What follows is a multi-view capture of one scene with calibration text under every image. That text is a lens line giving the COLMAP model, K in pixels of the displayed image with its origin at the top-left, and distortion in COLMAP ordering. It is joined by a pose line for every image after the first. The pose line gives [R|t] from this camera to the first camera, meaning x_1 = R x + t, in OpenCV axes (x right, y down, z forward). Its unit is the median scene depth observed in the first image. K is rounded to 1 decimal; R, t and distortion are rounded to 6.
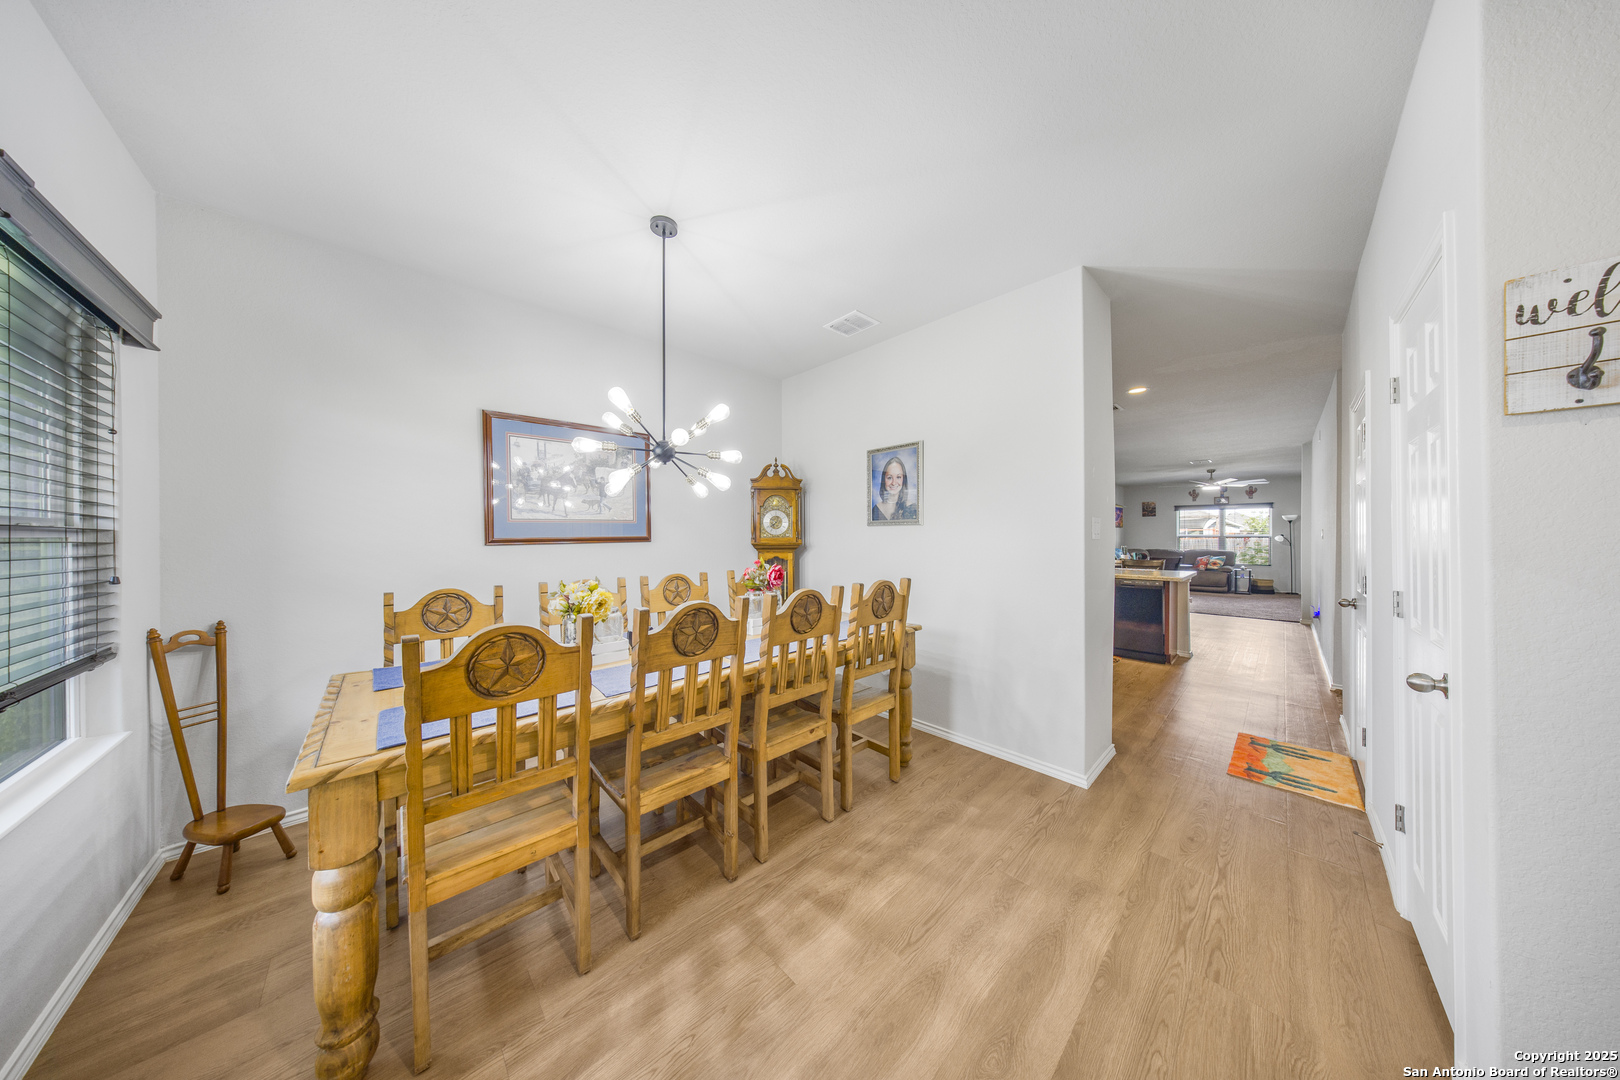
lens RADIAL K [[447.9, 0, 827.1], [0, 447.9, 533.9], [0, 0, 1]] dist [-0.005268, 0.000357]
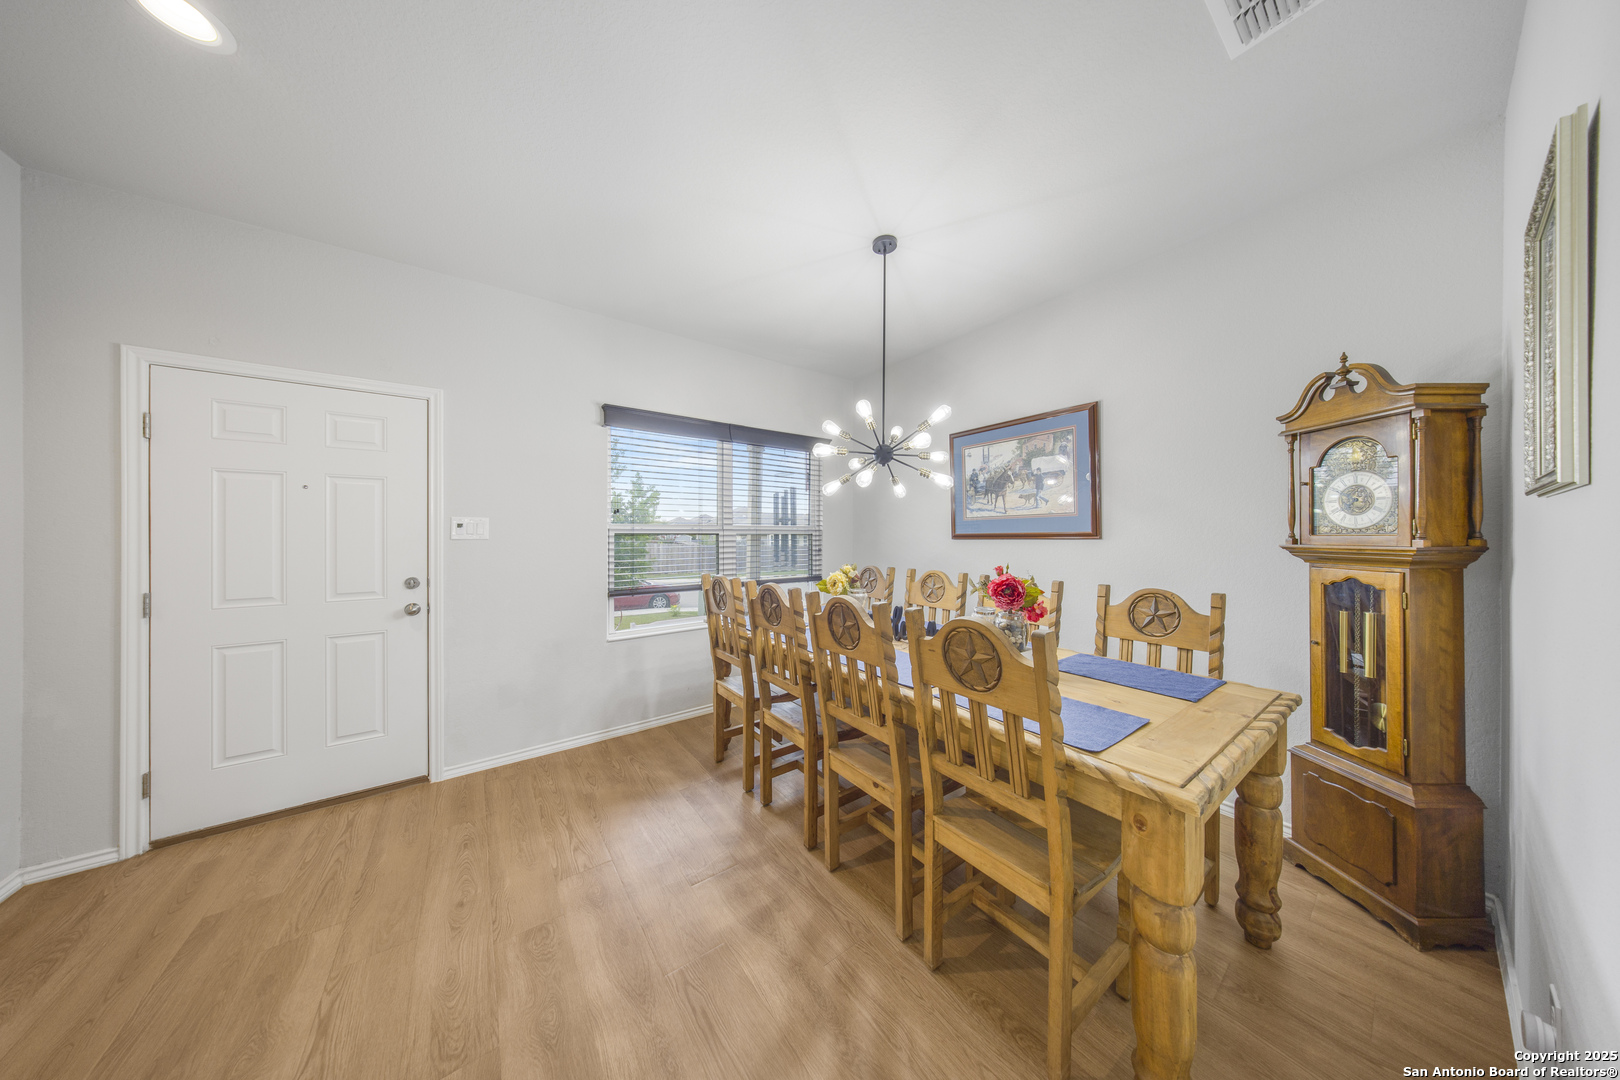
lens RADIAL K [[447.9, 0, 784.9], [0, 447.9, 537.2], [0, 0, 1]] dist [-0.005268, 0.000357]
pose [[-0.154545, 0.008547, -0.987949, 0.544023], [0.005572, 0.999954, 0.007779, 0.005799], [0.987970, -0.004303, -0.154586, 0.703269]]
